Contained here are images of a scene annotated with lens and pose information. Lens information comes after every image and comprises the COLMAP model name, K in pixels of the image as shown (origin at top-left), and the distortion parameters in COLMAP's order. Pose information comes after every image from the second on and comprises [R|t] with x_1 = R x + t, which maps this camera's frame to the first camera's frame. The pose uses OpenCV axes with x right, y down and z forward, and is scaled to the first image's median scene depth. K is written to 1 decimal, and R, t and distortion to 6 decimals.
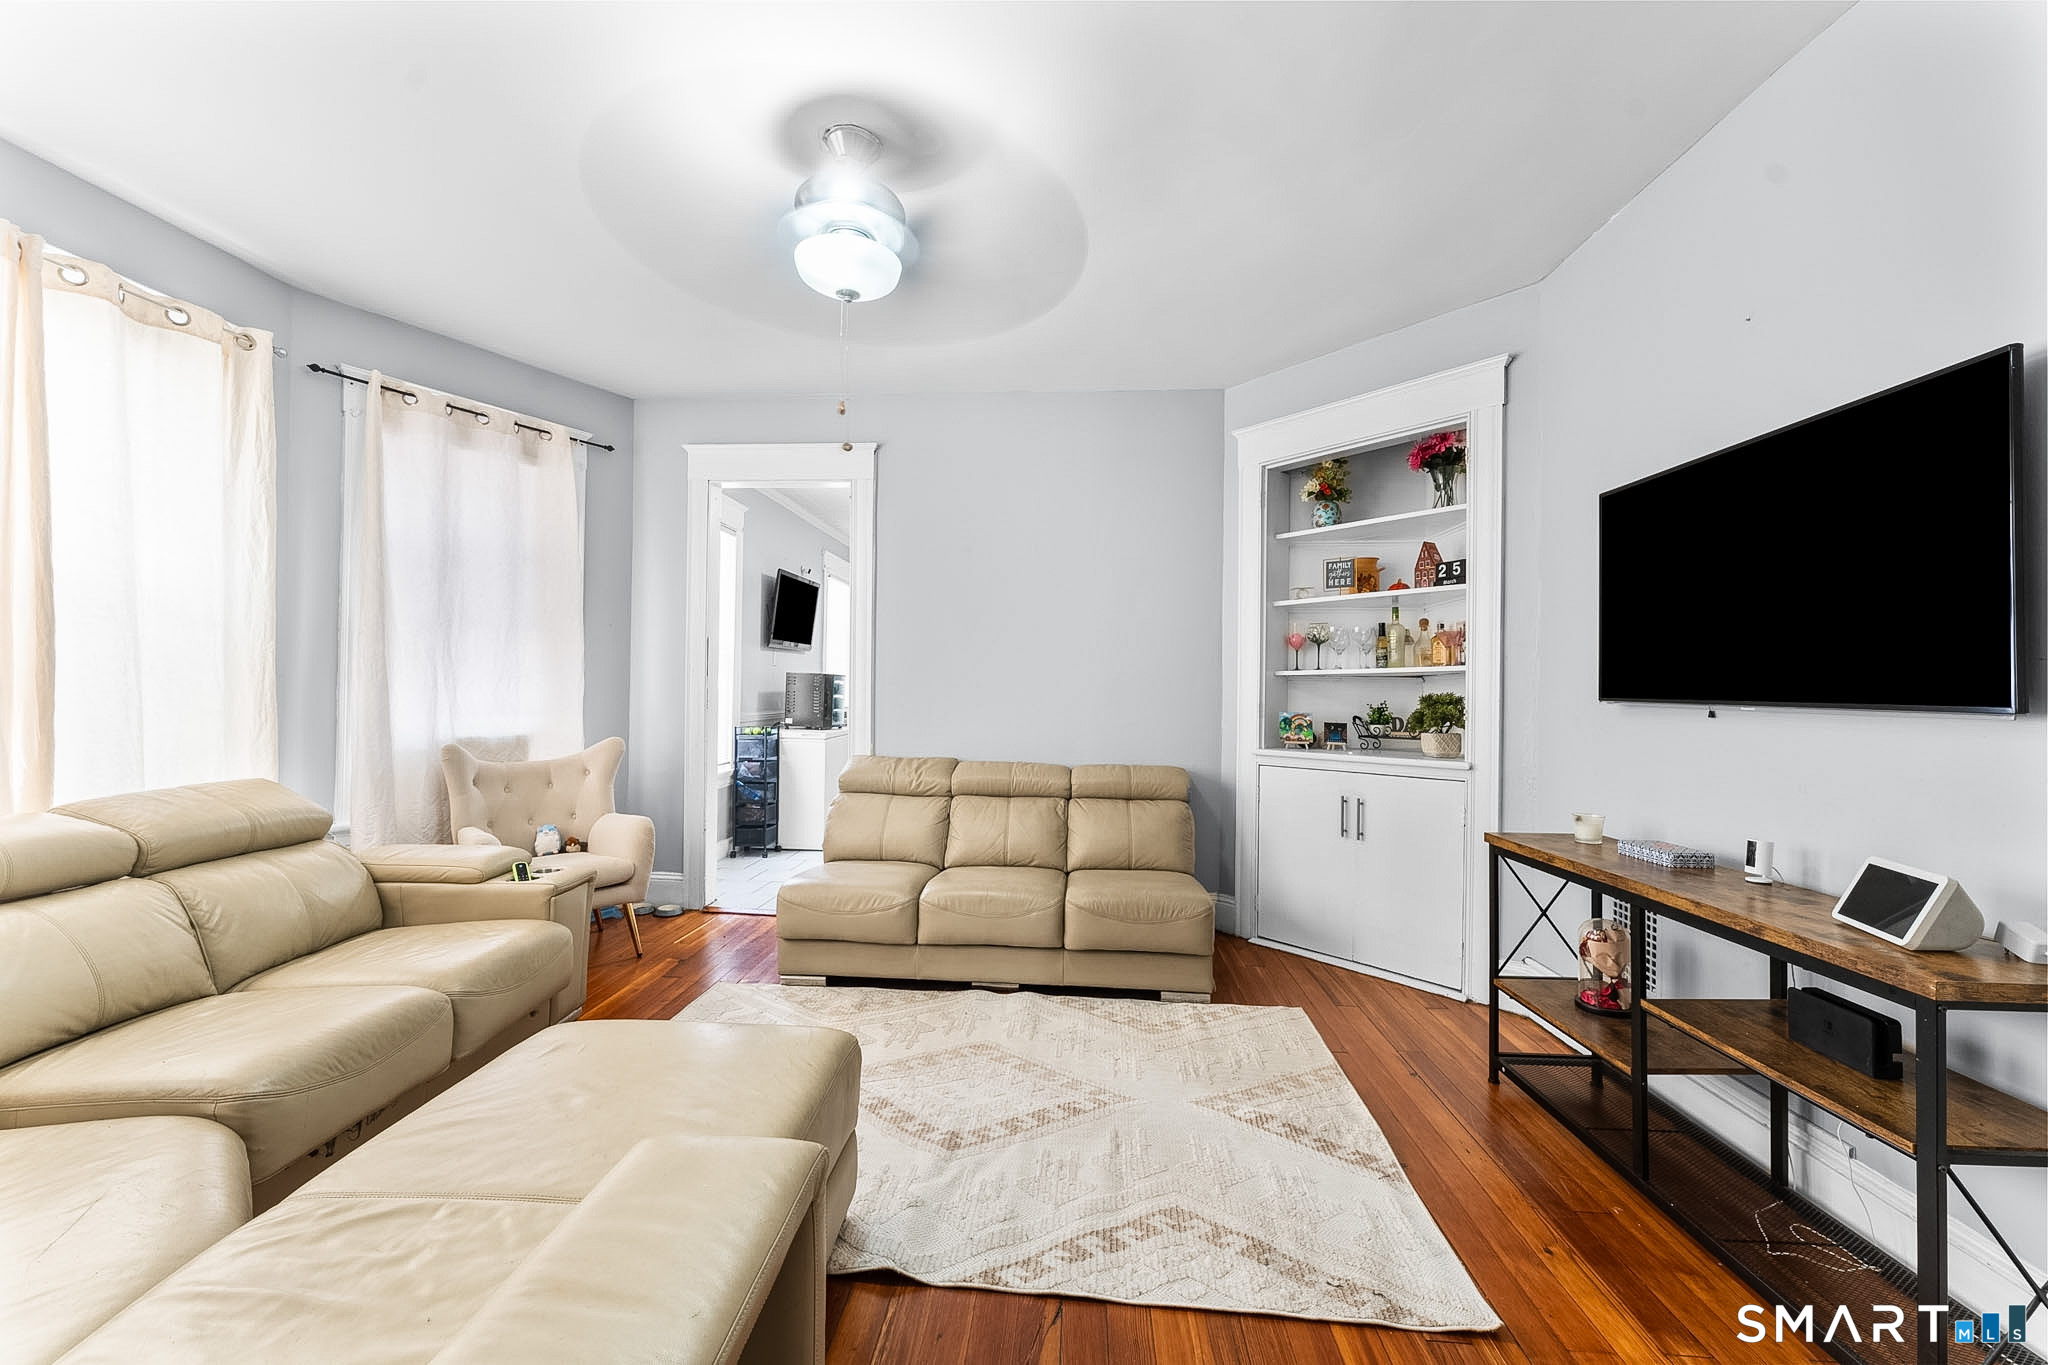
lens RADIAL K [[817.5, 0, 1020.8], [0, 817.5, 677.9], [0, 0, 1]] dist [0.000189, -0.000079]
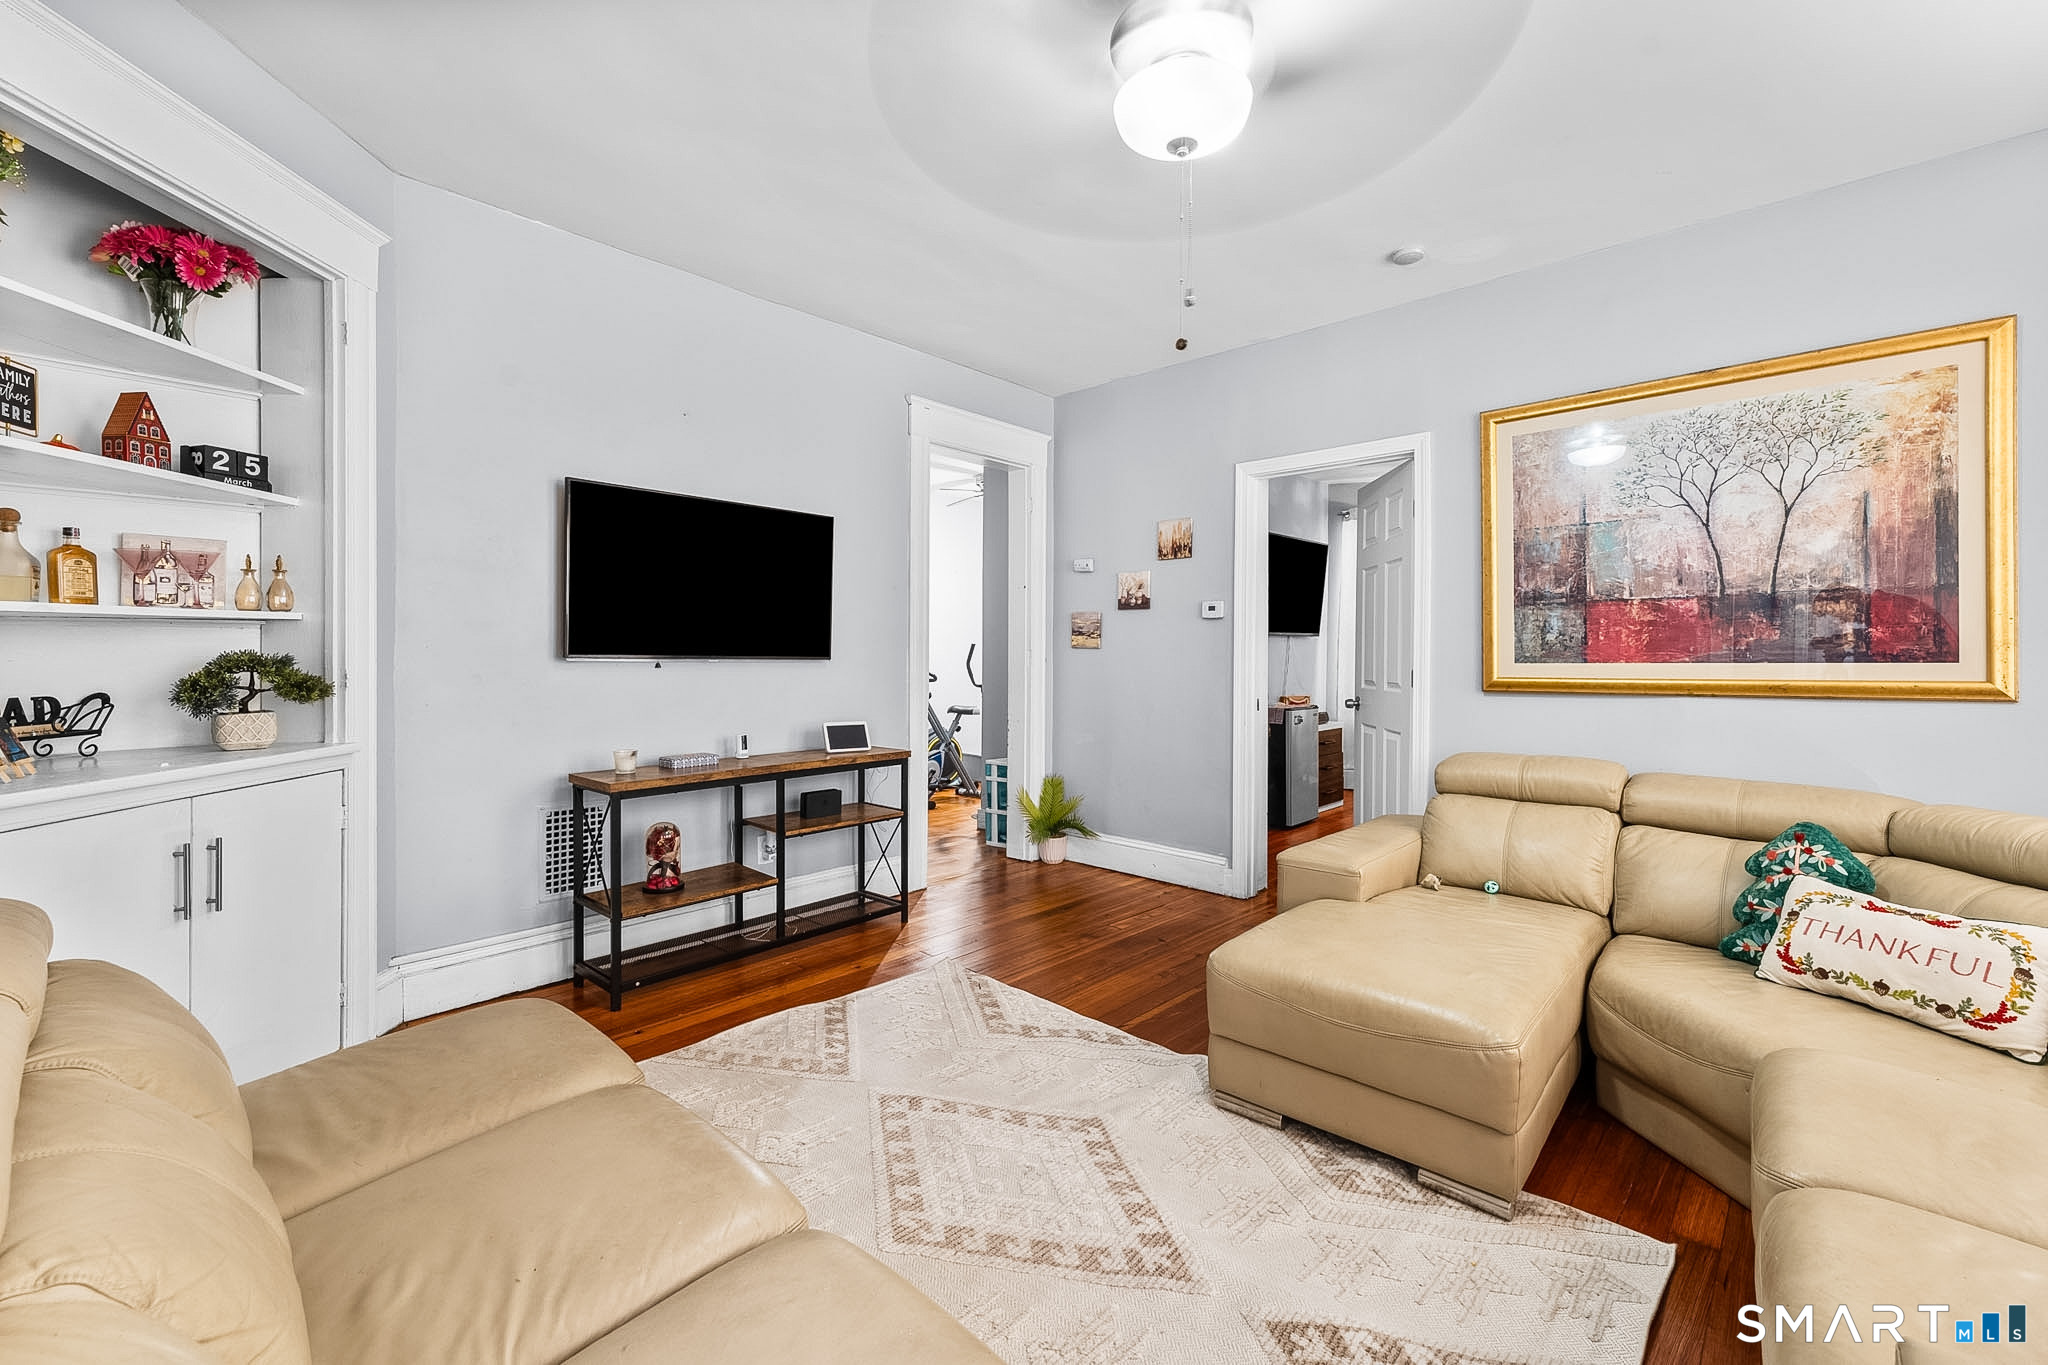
lens RADIAL K [[817.5, 0, 1020.8], [0, 817.5, 677.9], [0, 0, 1]] dist [0.000189, -0.000079]
pose [[-0.769296, -0.032444, 0.638068, -0.374880], [-0.020156, 0.999445, 0.026517, 0.009400], [-0.638575, 0.007538, -0.769523, 1.077225]]
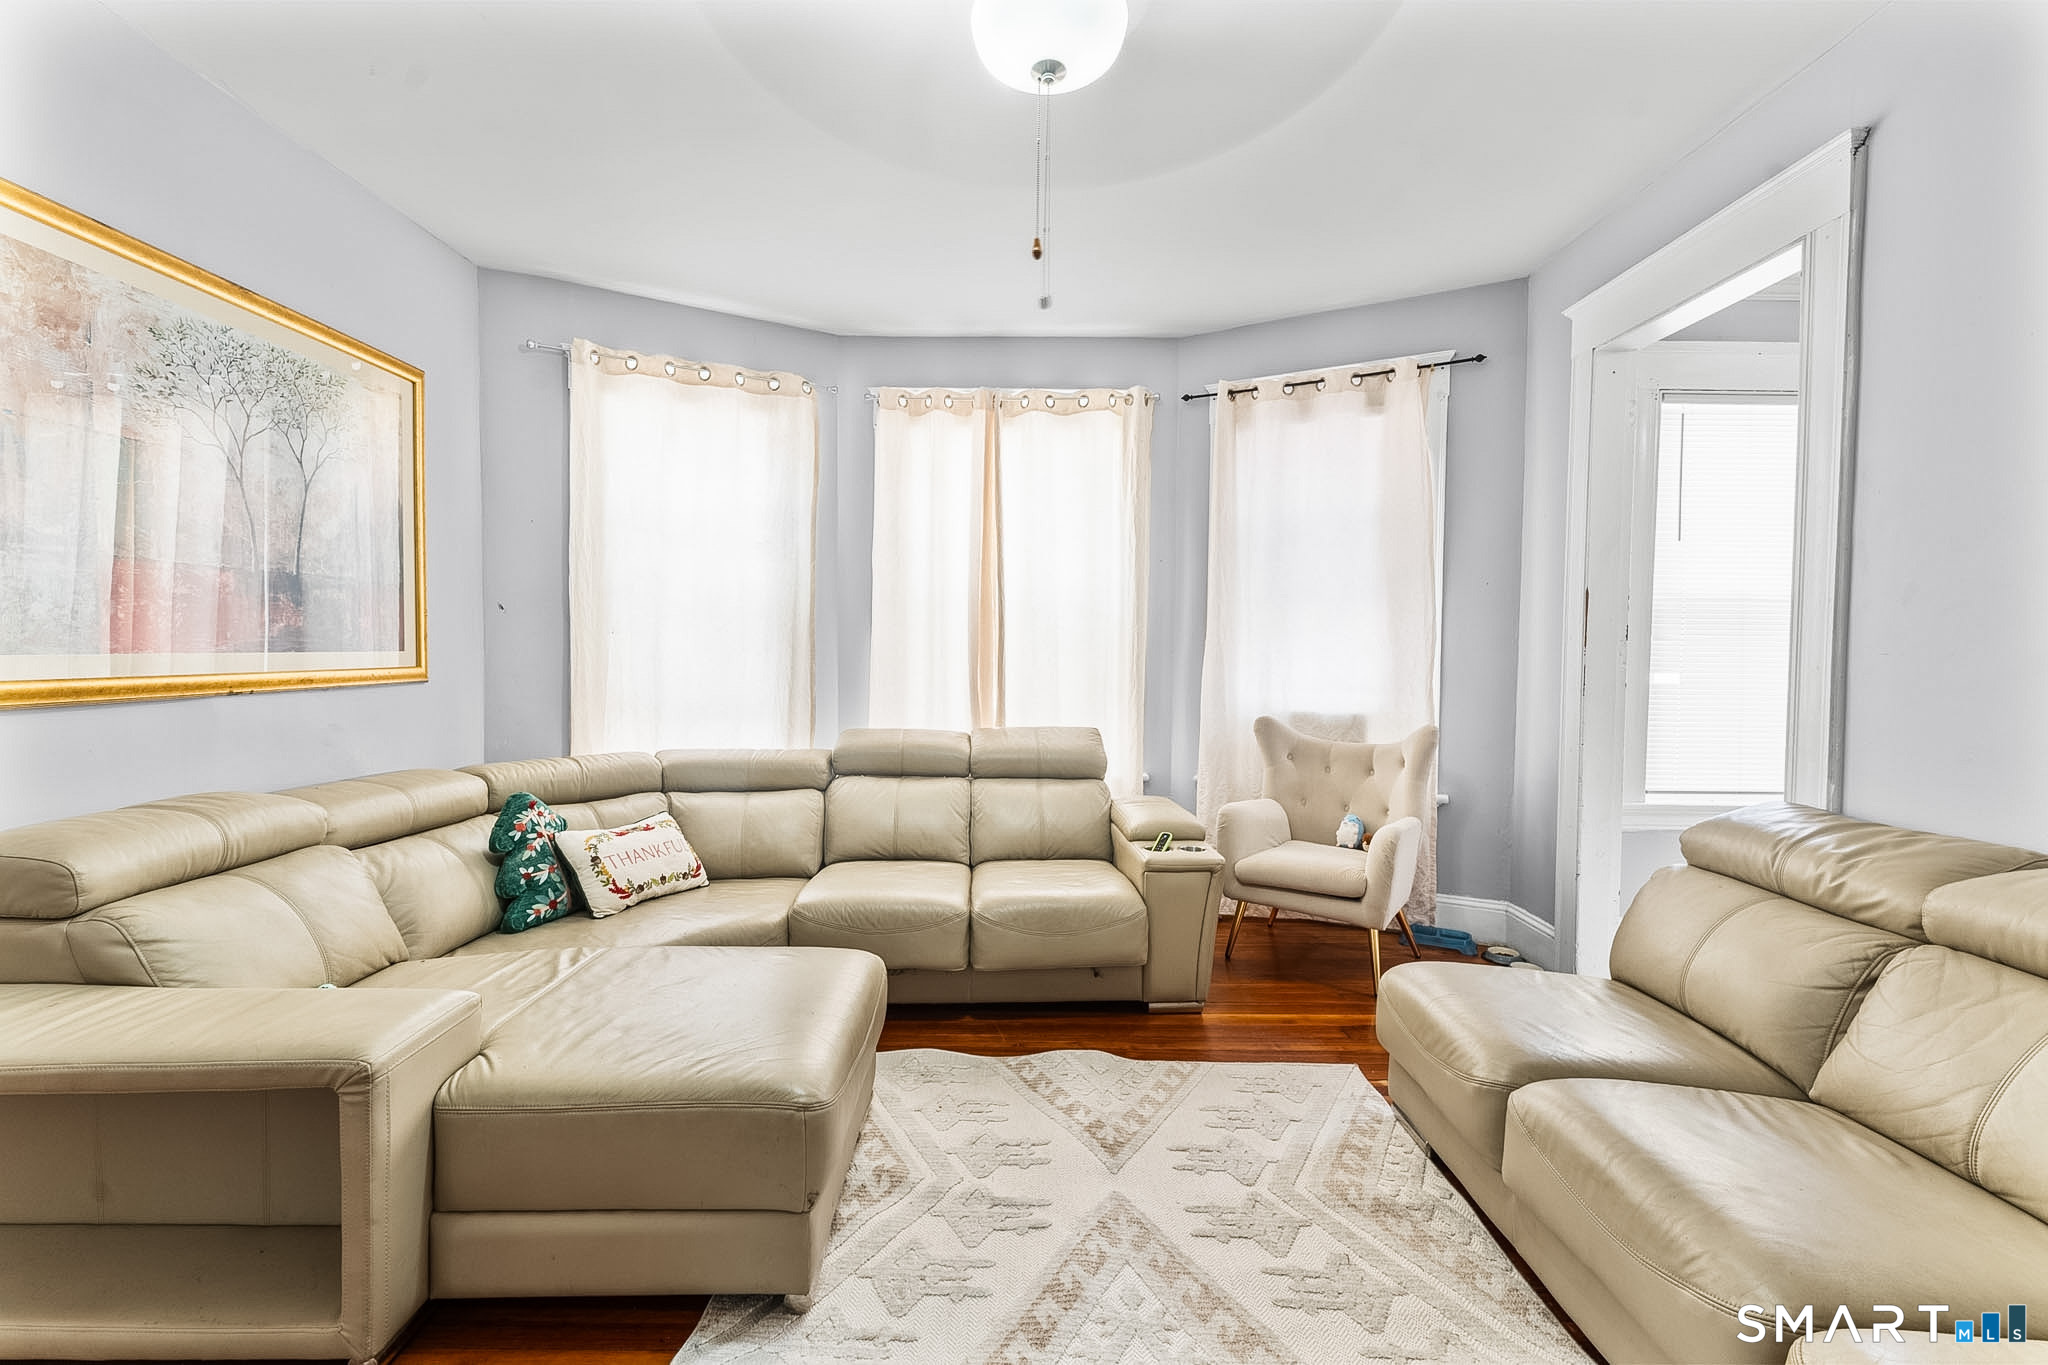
lens RADIAL K [[817.5, 0, 1020.8], [0, 817.5, 677.9], [0, 0, 1]] dist [0.000189, -0.000079]
pose [[0.066352, 0.019266, -0.997610, 0.303389], [0.002691, 0.999806, 0.019488, 0.011117], [0.997793, -0.003977, 0.066288, 0.599292]]
